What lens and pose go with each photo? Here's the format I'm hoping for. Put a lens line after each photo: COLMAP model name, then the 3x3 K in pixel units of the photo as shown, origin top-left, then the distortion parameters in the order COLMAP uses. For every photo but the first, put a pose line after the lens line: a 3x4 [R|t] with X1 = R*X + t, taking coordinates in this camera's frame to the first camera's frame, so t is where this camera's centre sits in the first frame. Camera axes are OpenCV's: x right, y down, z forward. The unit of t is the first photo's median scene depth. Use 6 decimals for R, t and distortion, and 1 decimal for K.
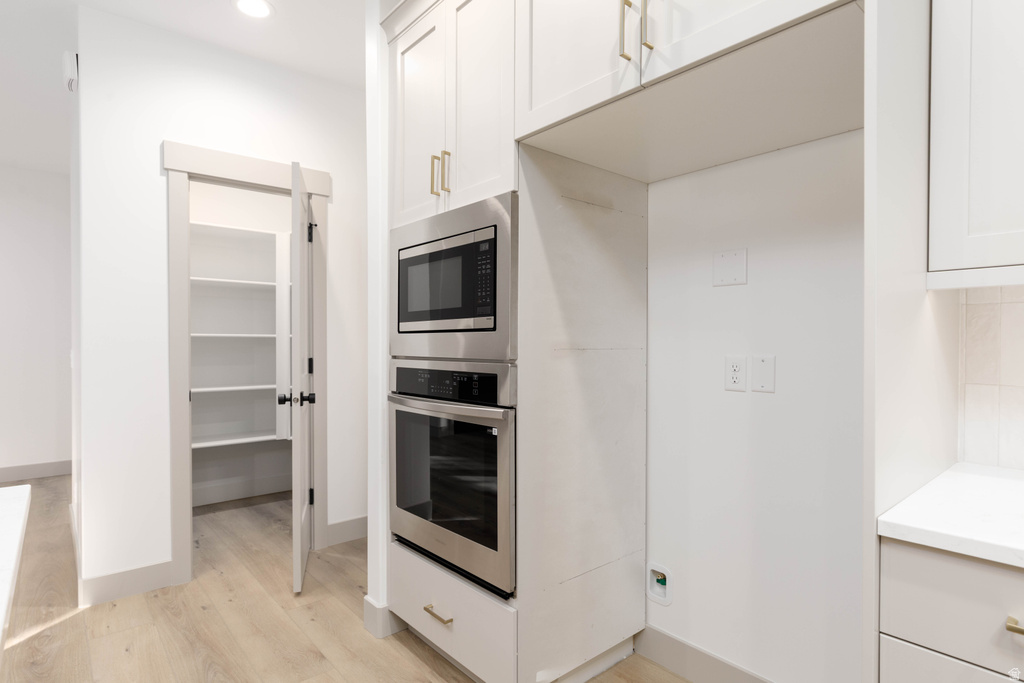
lens RADIAL K [[545.5, 0, 513.0], [0, 545.5, 343.5], [0, 0, 1]] dist [0.006154, 0.000083]
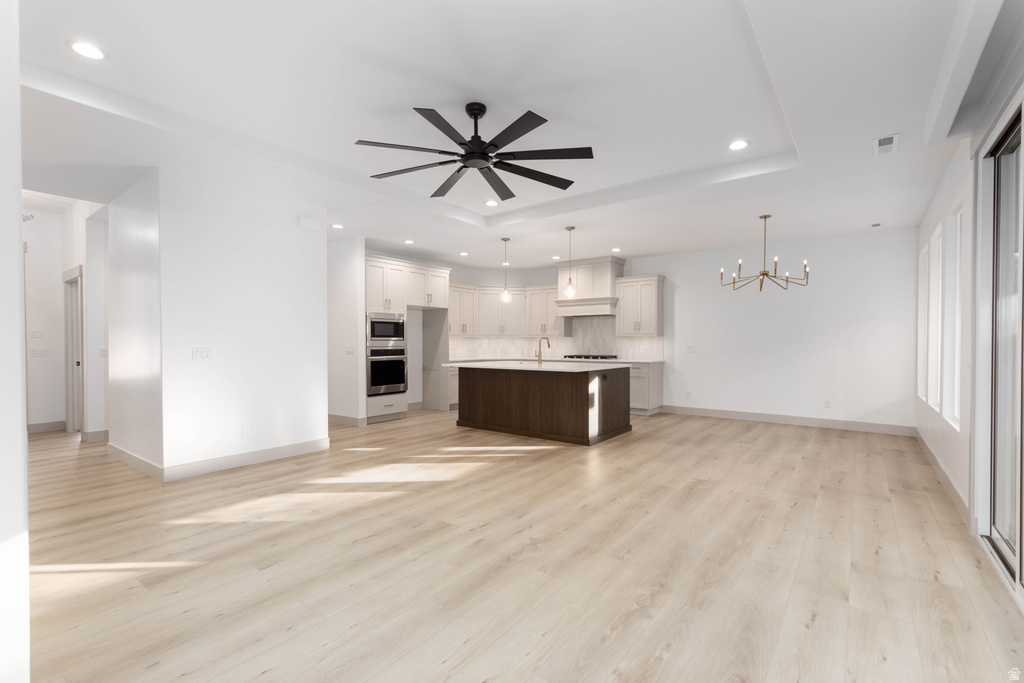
lens RADIAL K [[458.0, 0, 516.3], [0, 458.0, 346.1], [0, 0, 1]] dist [0.005842, -0.000674]
pose [[-0.209928, -0.007142, 0.977691, -3.690191], [0.003147, 0.999963, 0.007980, -0.001730], [-0.977712, 0.004752, -0.209898, 0.716775]]
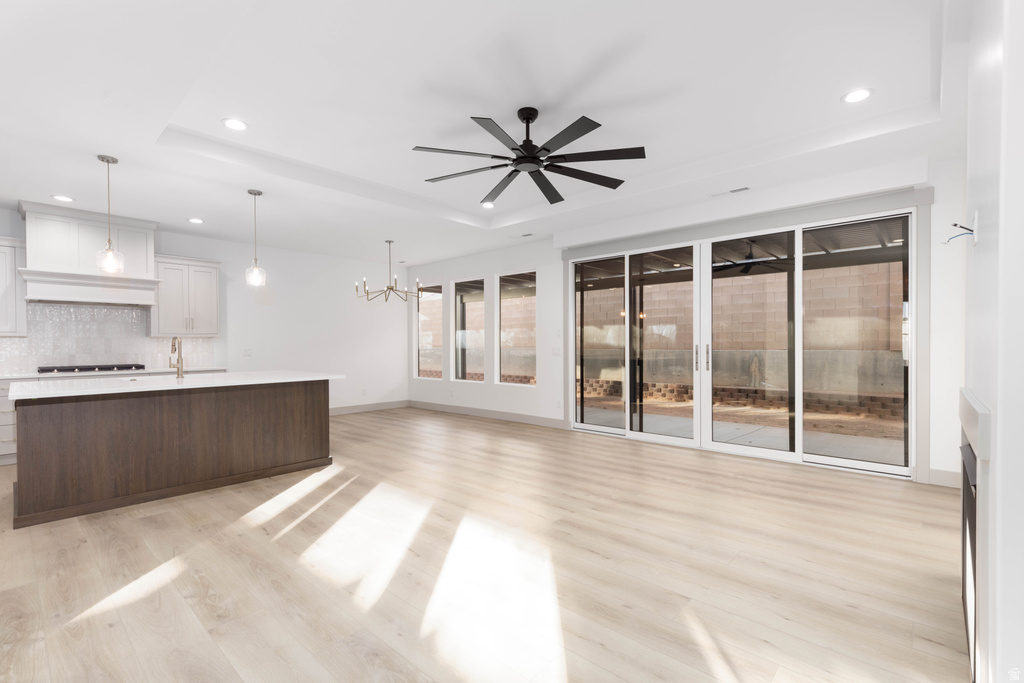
lens RADIAL K [[458.0, 0, 516.9], [0, 458.0, 347.7], [0, 0, 1]] dist [0.005842, -0.000674]
pose [[-0.991752, 0.006565, -0.128001, -1.837847], [0.005031, 0.999912, 0.012302, -0.005508], [0.128071, 0.011557, -0.991698, 2.124783]]
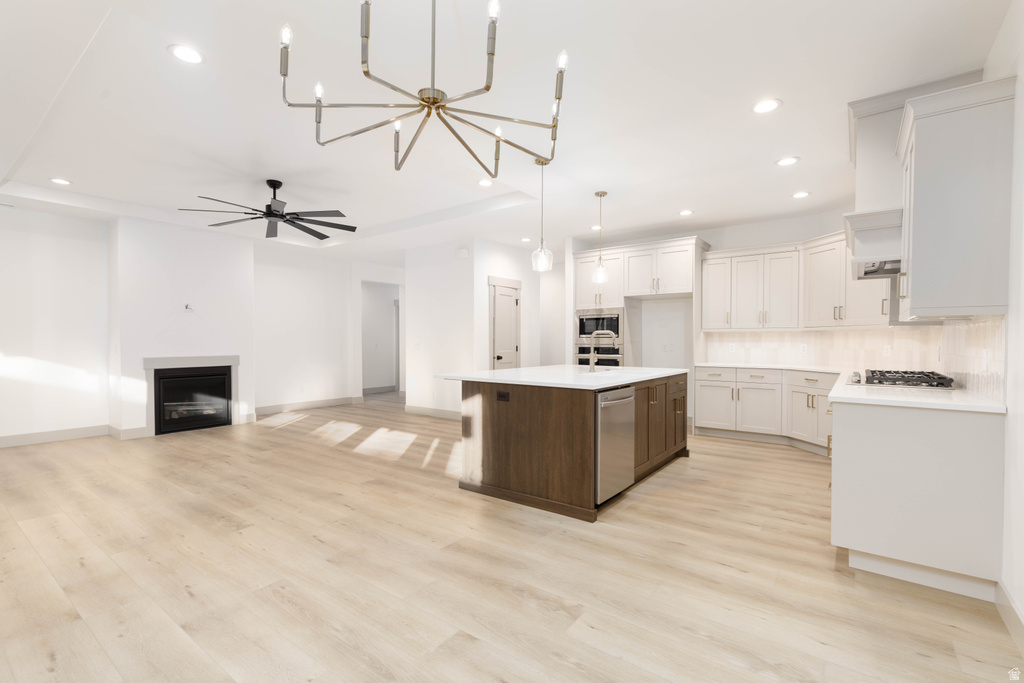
lens RADIAL K [[458.0, 0, 512.4], [0, 458.0, 346.0], [0, 0, 1]] dist [0.005842, -0.000674]
pose [[0.976880, -0.001835, 0.213781, -1.400028], [0.000002, 0.999963, 0.008571, 0.011000], [-0.213789, -0.008372, 0.976844, -2.070808]]
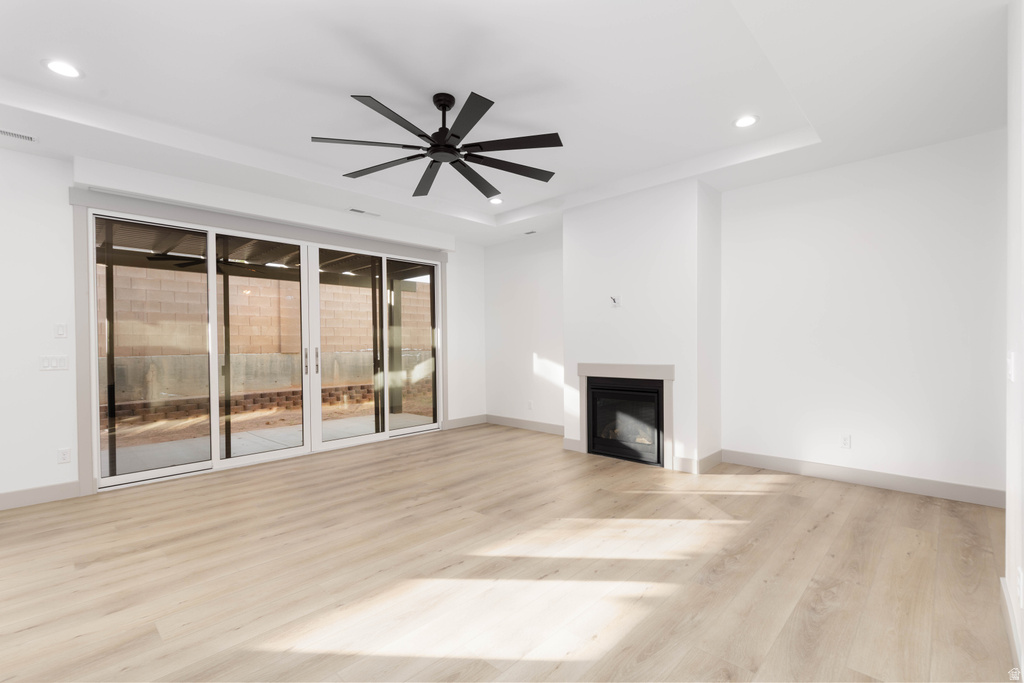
lens RADIAL K [[458.0, 0, 519.1], [0, 458.0, 342.4], [0, 0, 1]] dist [0.005842, -0.000674]
pose [[0.102681, -0.002515, -0.994711, -0.540469], [0.006519, 0.999977, -0.001856, -0.002854], [0.994693, -0.006294, 0.102695, 0.598242]]
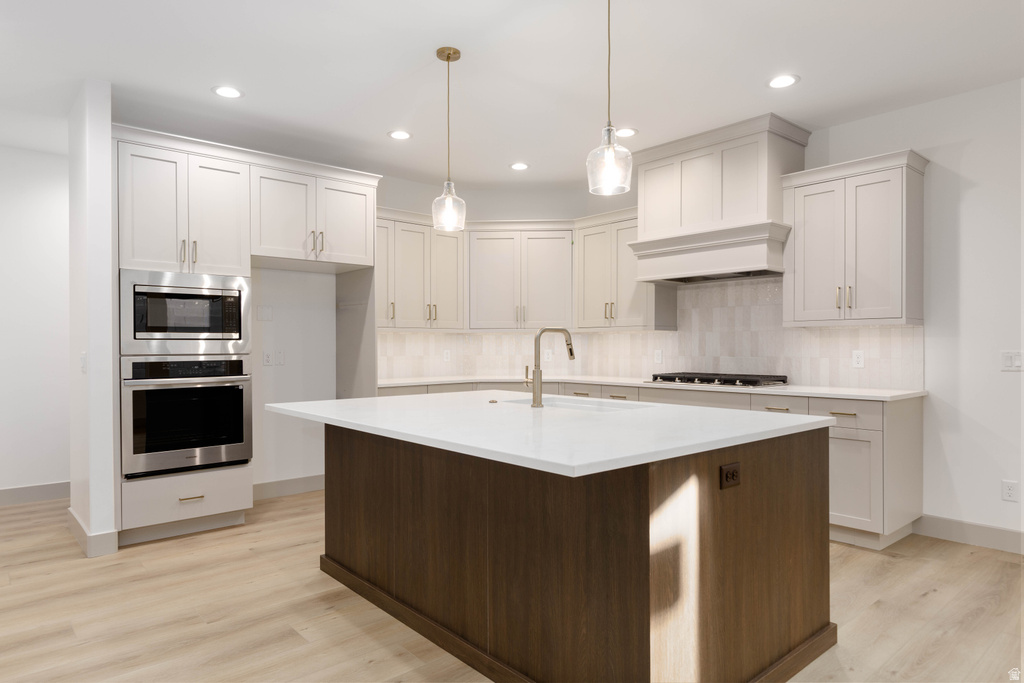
lens RADIAL K [[622.5, 0, 516.0], [0, 622.5, 346.3], [0, 0, 1]] dist [0.004719, 0.000534]
pose [[-0.006525, -0.002954, 0.999974, -2.054802], [0.006570, 0.999974, 0.002997, 0.001547], [-0.999957, 0.006589, -0.006505, -0.056035]]
